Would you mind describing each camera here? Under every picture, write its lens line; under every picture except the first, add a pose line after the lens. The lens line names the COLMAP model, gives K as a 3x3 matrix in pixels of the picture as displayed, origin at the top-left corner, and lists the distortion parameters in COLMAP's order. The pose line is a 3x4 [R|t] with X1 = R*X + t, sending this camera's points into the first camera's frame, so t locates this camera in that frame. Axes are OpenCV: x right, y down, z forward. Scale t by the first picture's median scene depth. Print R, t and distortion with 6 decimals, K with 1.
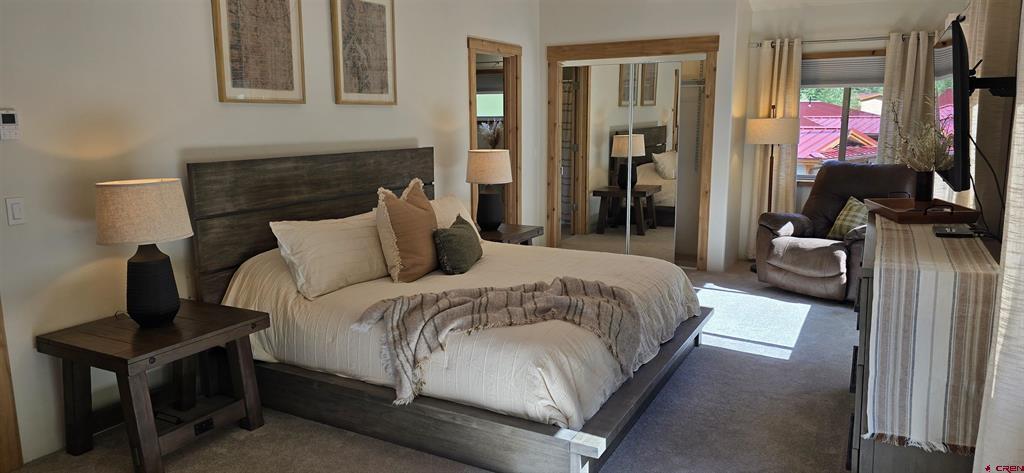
lens RADIAL K [[695.9, 0, 504.0], [0, 695.9, 234.0], [0, 0, 1]] dist [0.071593, -0.068679]
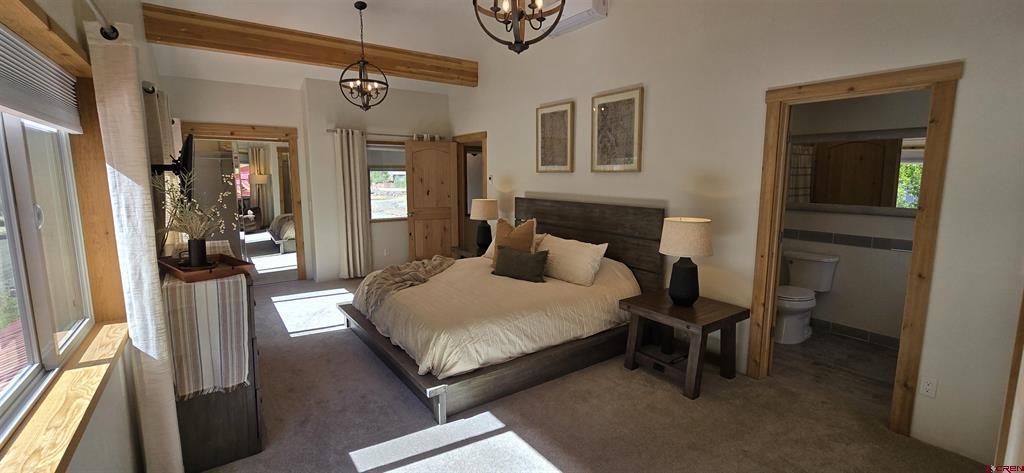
lens RADIAL K [[433.5, 0, 503.7], [0, 433.5, 234.1], [0, 0, 1]] dist [-0.009640, 0.000056]
pose [[-0.464913, 0.119298, -0.877282, 0.742014], [-0.155339, 0.964518, 0.213482, -0.230697], [0.871622, 0.235527, -0.429886, 1.288604]]
